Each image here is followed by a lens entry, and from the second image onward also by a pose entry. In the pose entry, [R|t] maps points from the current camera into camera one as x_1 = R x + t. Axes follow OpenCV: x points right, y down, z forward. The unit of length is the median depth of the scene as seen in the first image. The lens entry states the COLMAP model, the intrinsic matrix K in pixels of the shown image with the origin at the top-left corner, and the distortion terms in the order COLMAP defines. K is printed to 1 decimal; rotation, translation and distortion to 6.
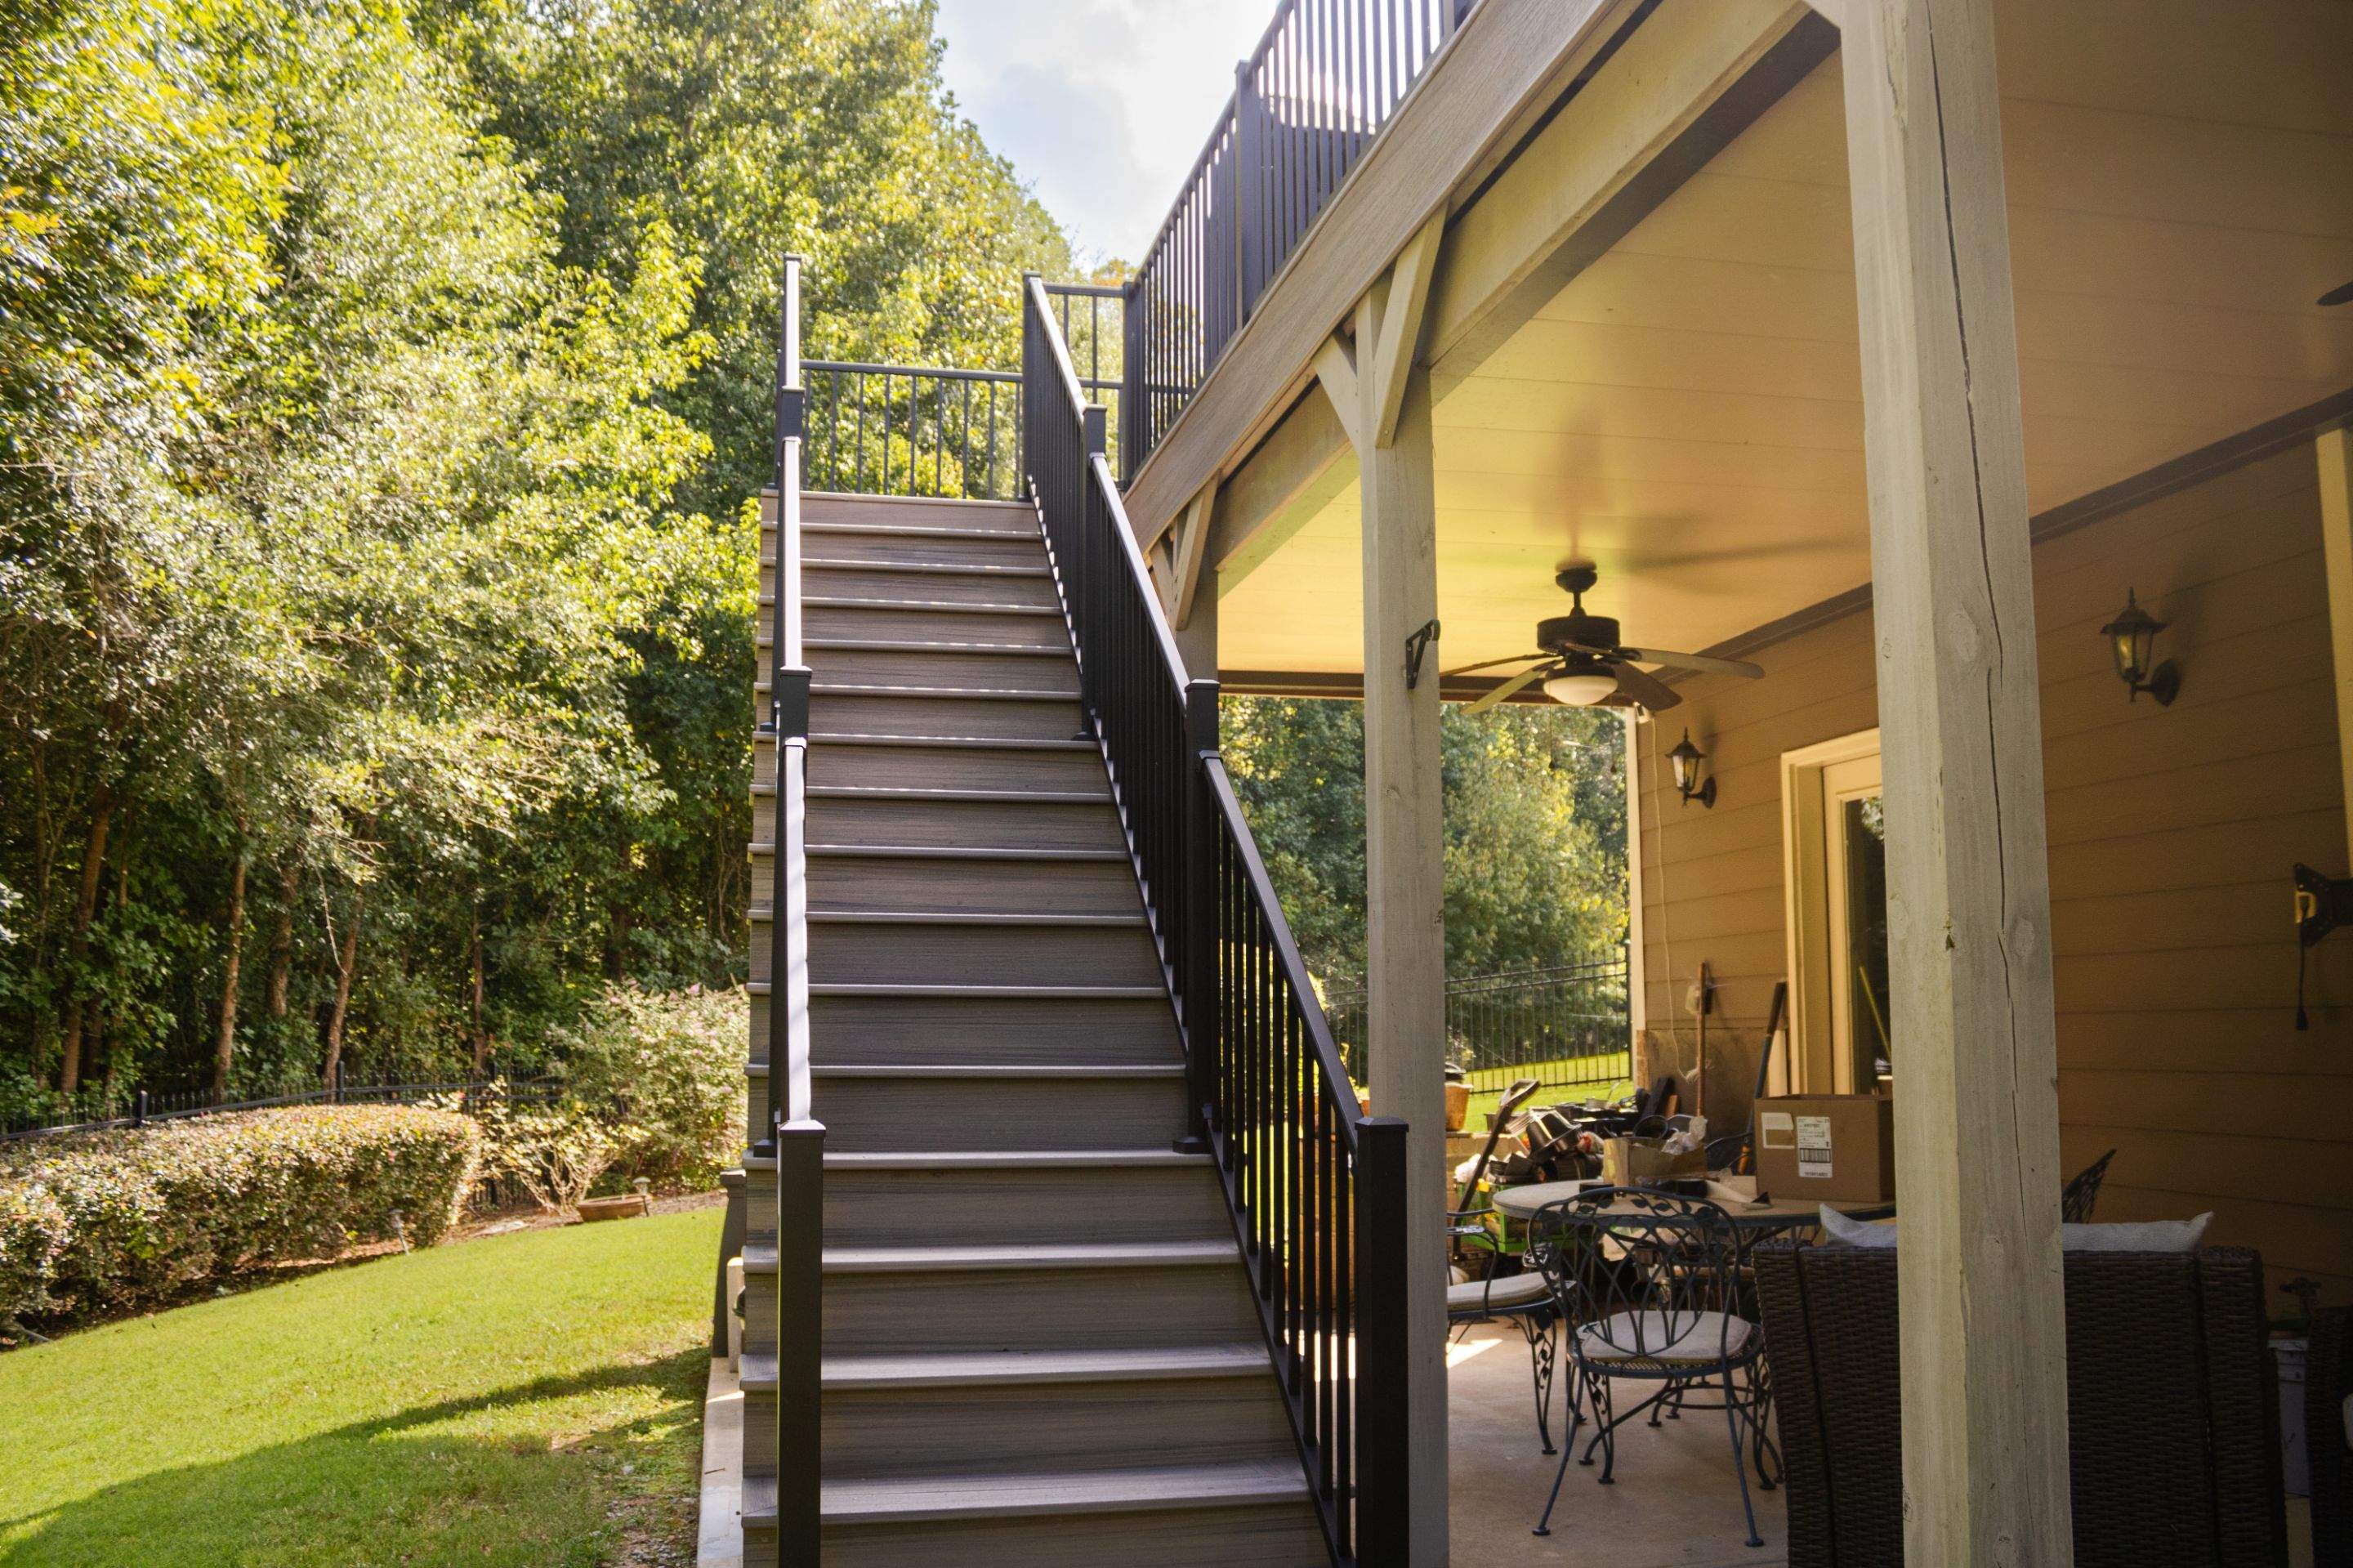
lens RADIAL K [[1965.8, 0, 1176.5], [0, 1965.8, 784.0], [0, 0, 1]] dist [0.007110, 0.002547]
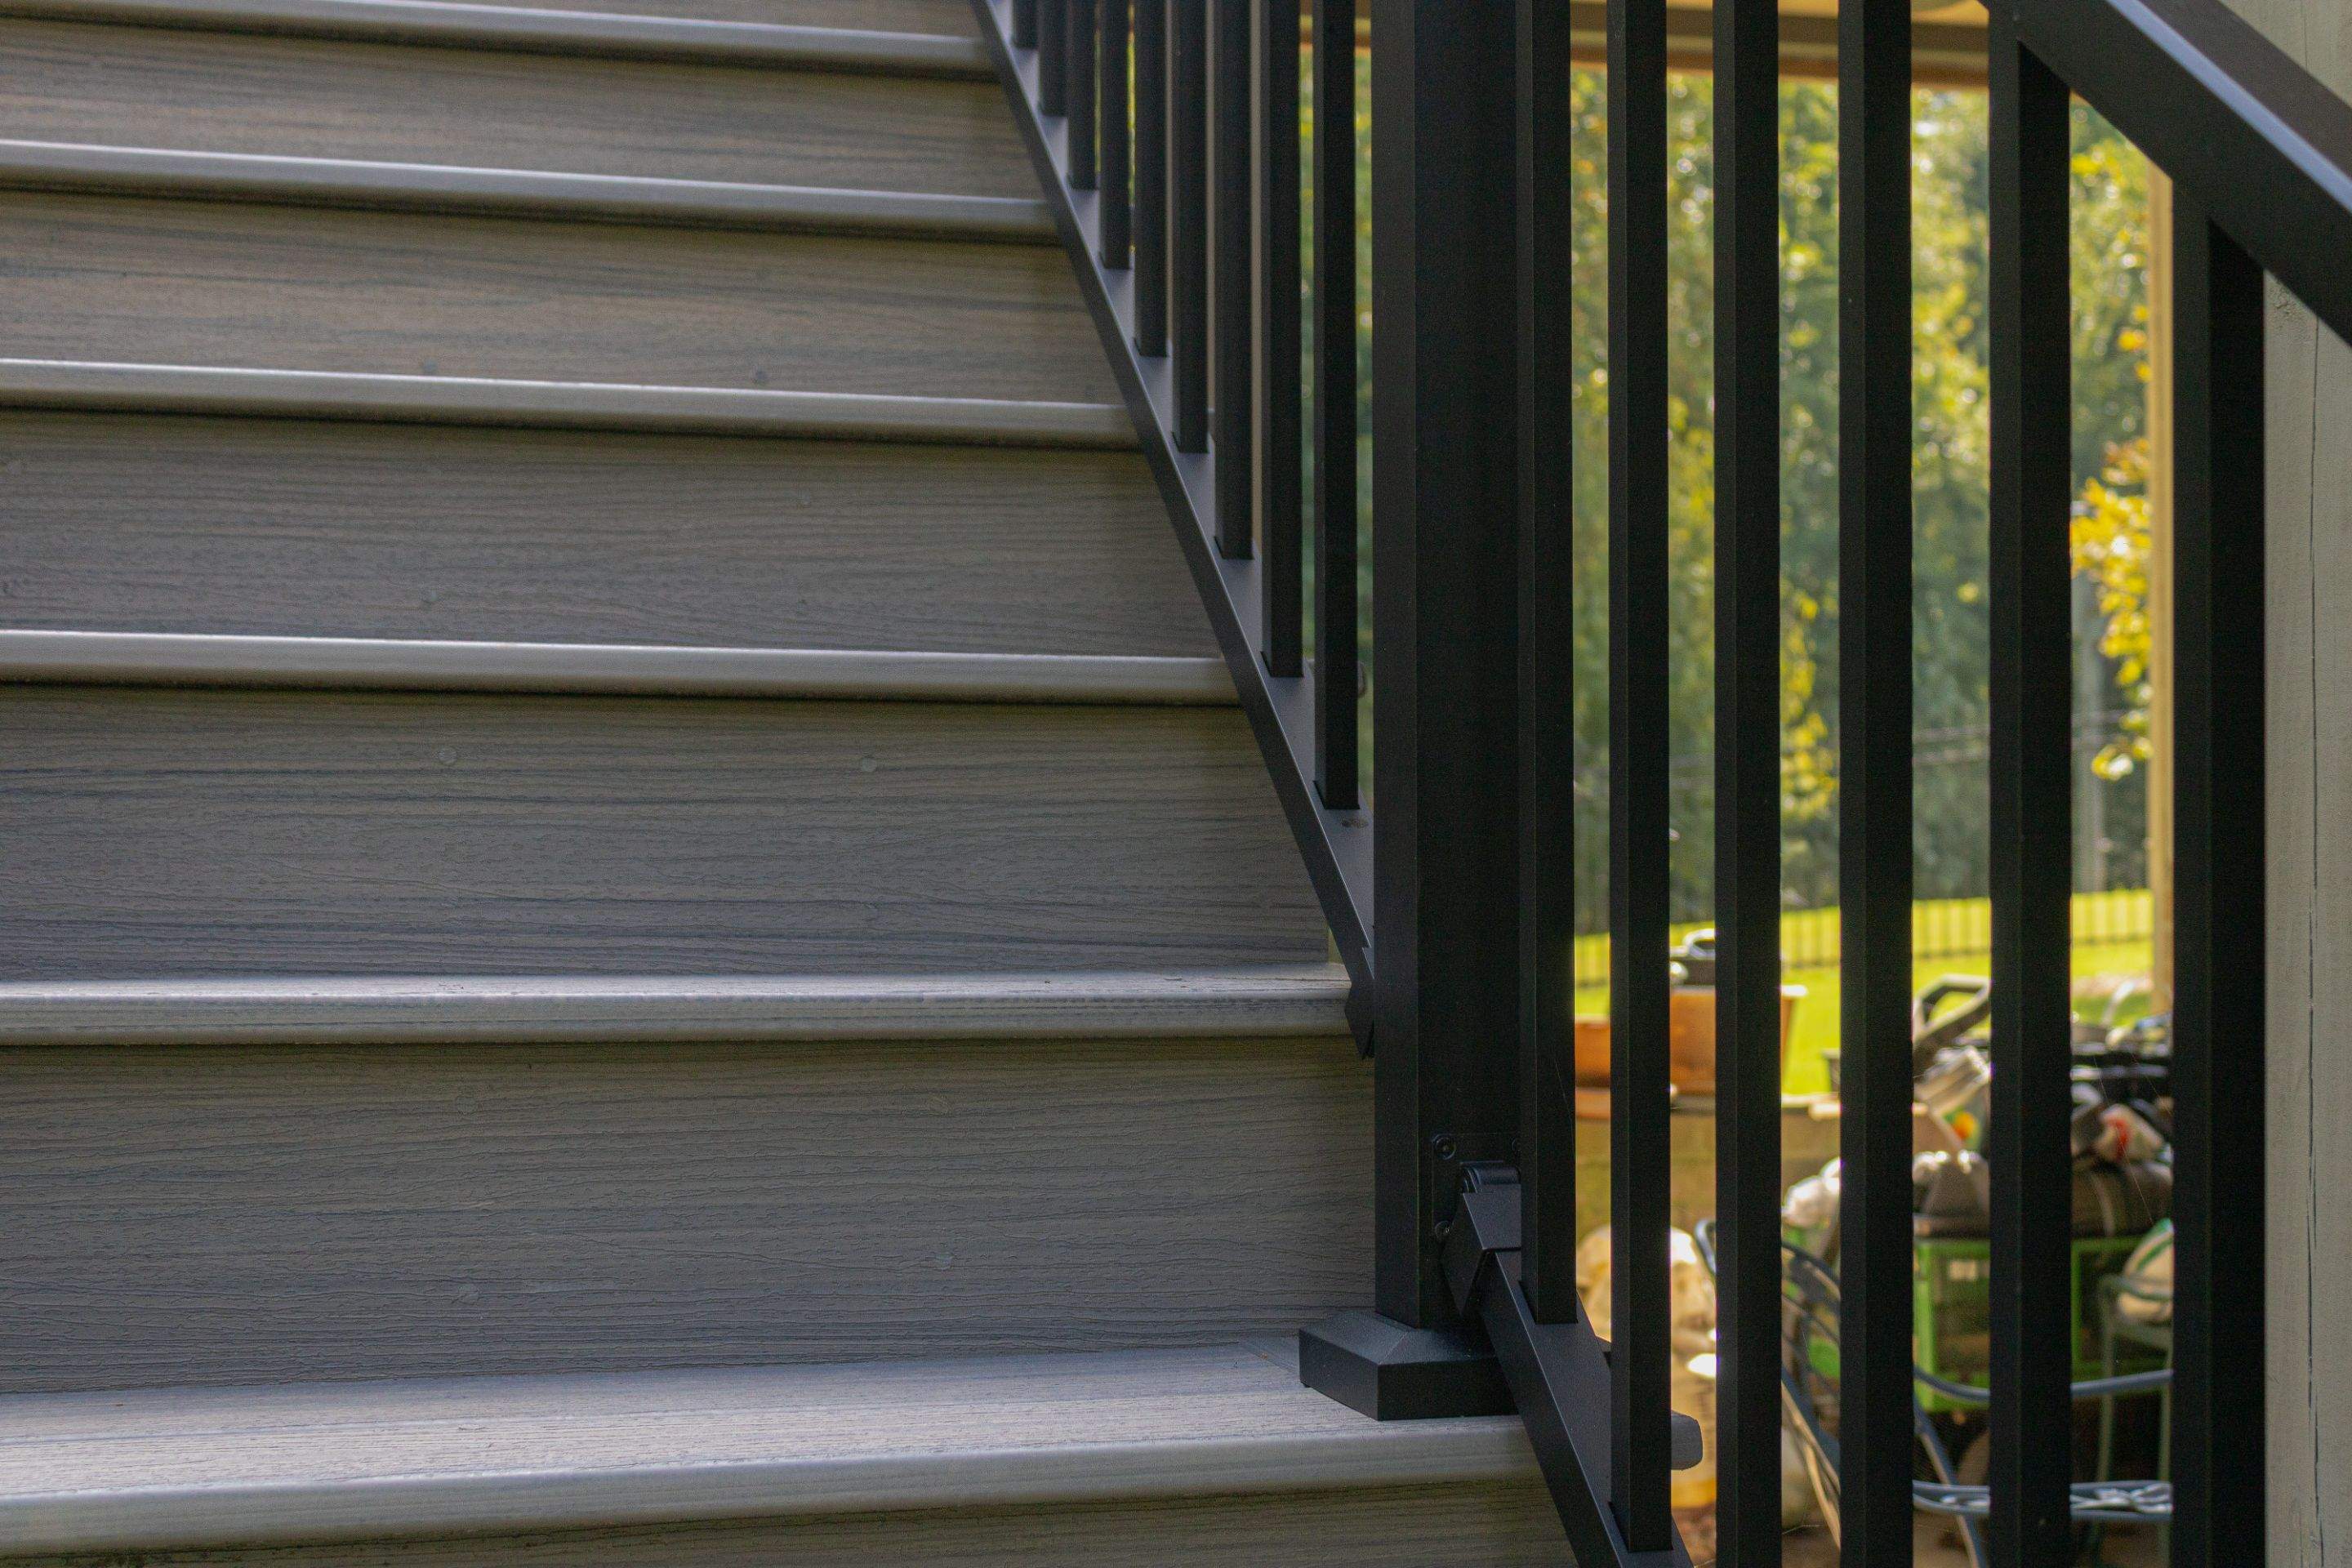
lens RADIAL K [[3180.5, 0, 1176.0], [0, 3180.5, 784.0], [0, 0, 1]] dist [-0.031098, -0.016105]
pose [[0.999208, 0.004402, 0.039547, -0.015832], [-0.008143, 0.995451, 0.094929, 0.047686], [-0.038949, -0.095176, 0.994698, 0.355853]]
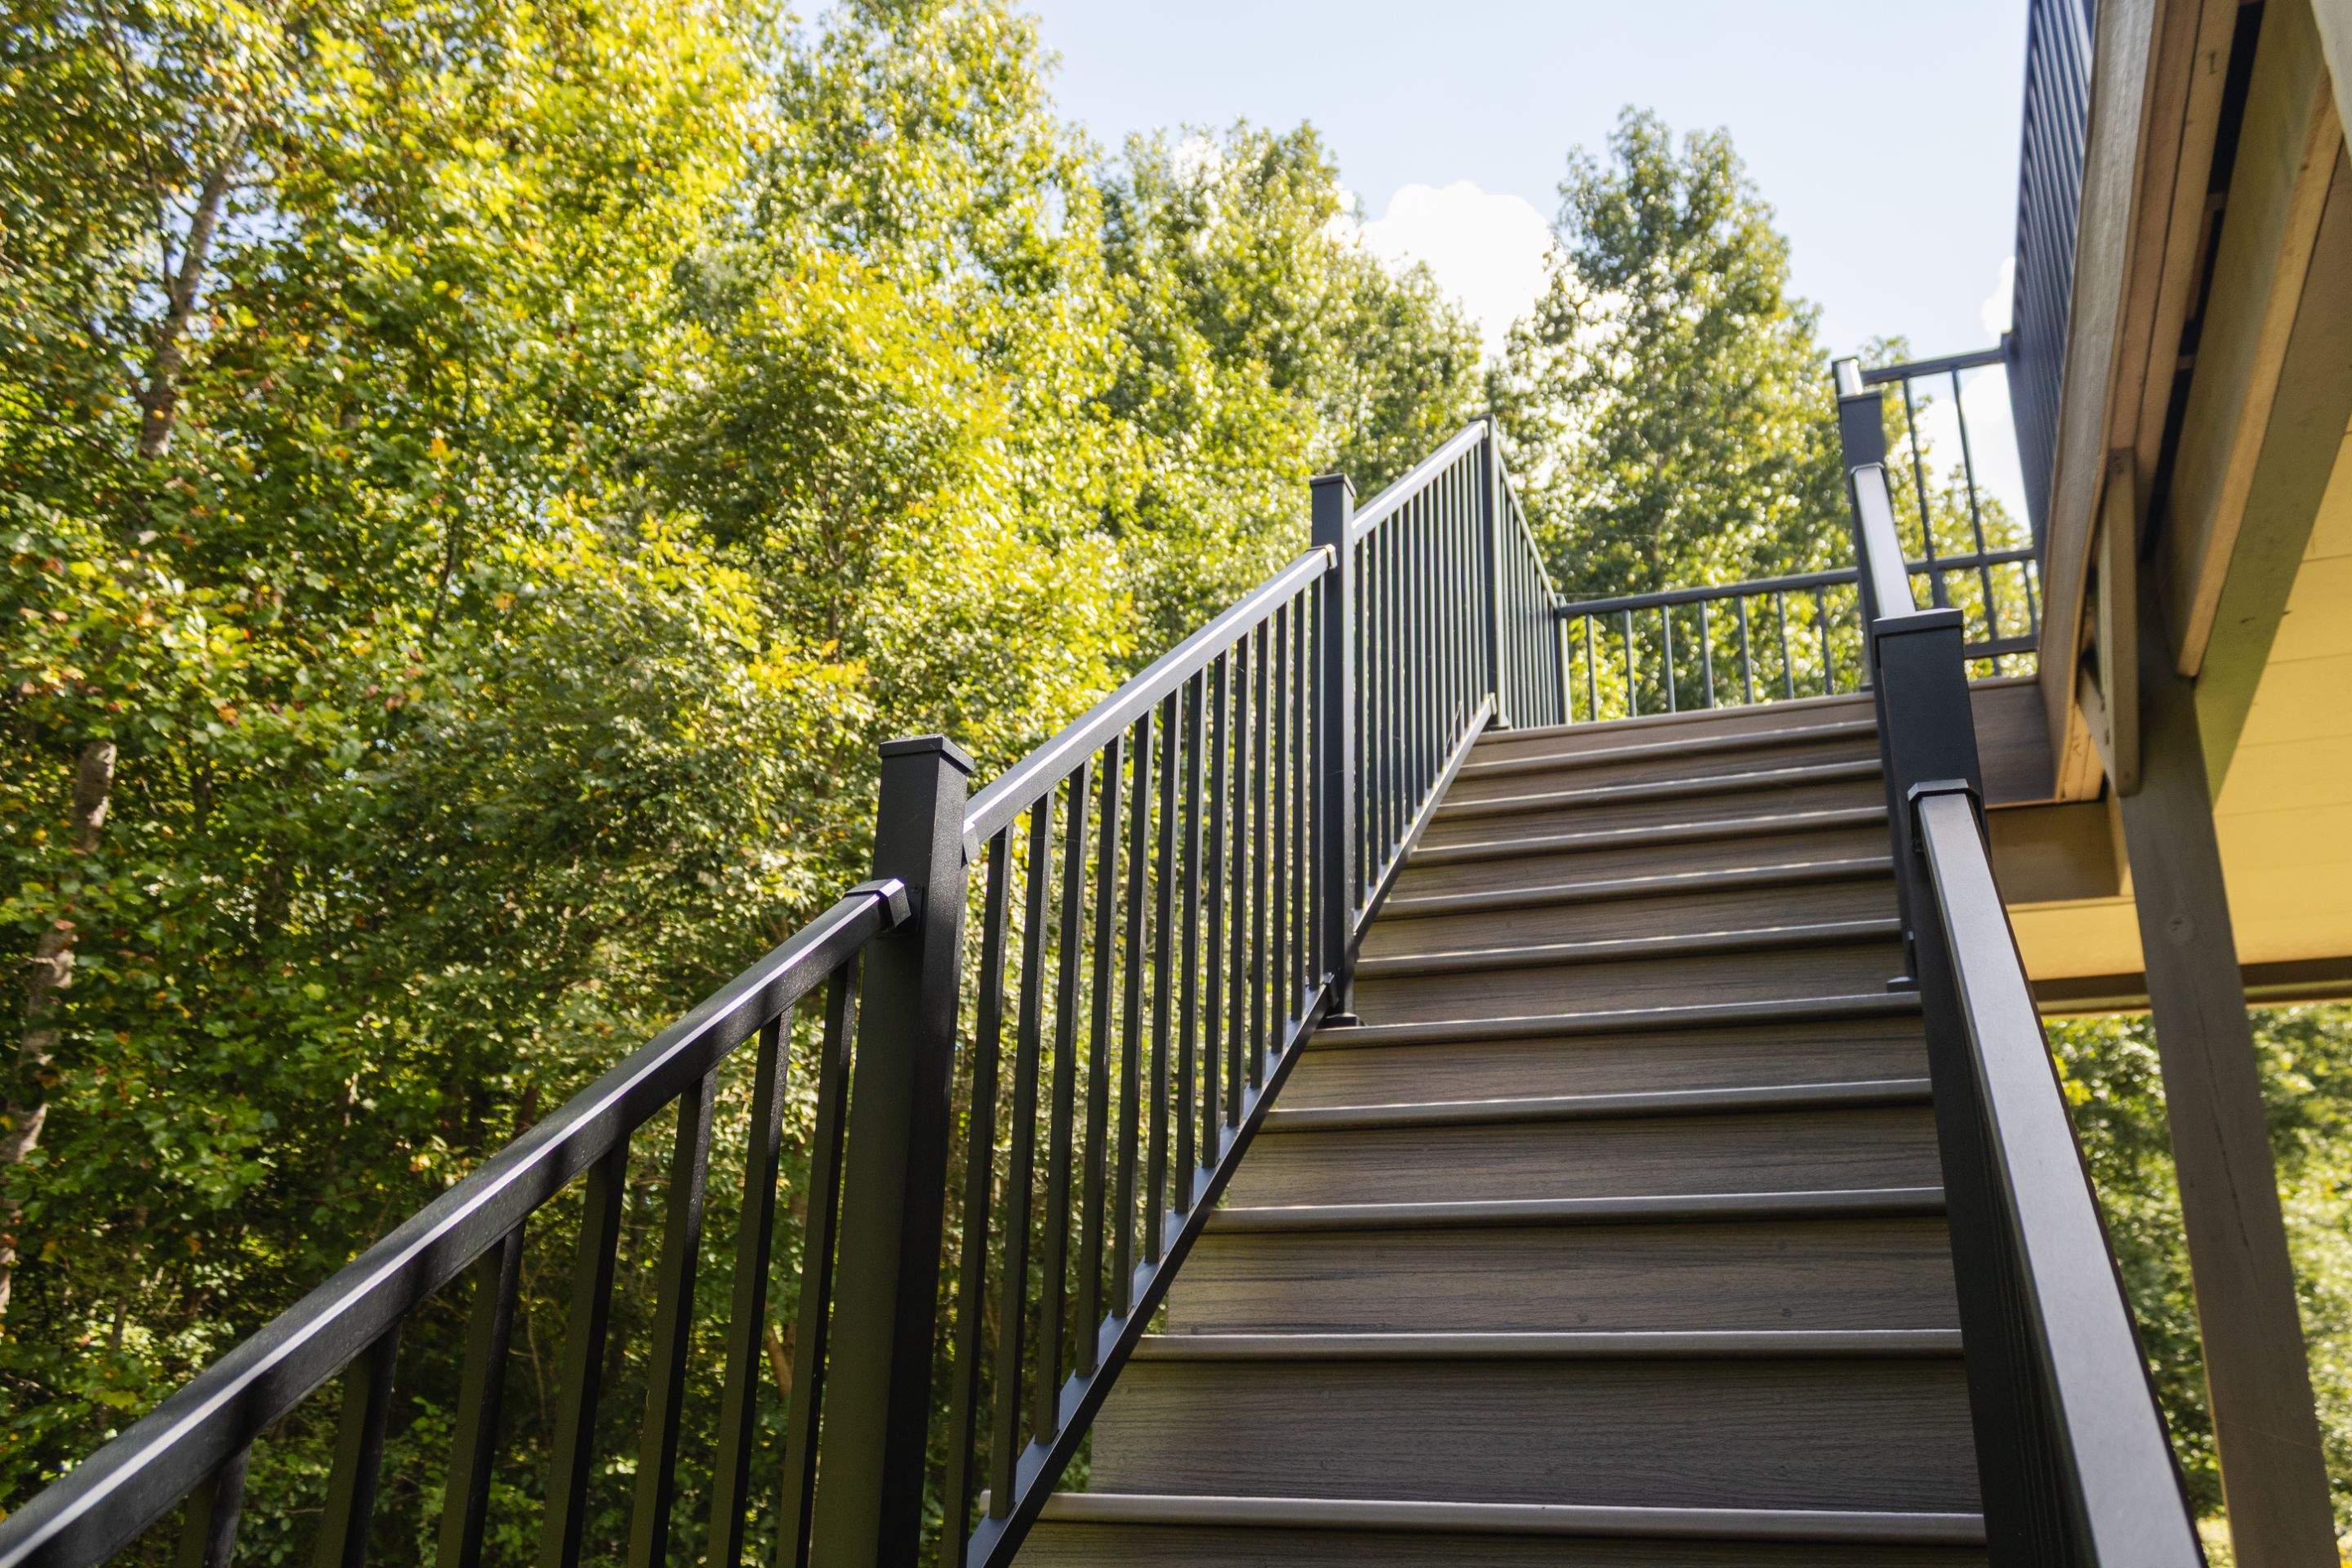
lens RADIAL K [[1964.9, 0, 1176.0], [0, 1964.9, 784.0], [0, 0, 1]] dist [0.007110, 0.002547]
pose [[0.842990, -0.176057, -0.508303, 0.042276], [0.038951, 0.962422, -0.268750, 0.038211], [0.536518, 0.206754, 0.818169, 0.347654]]
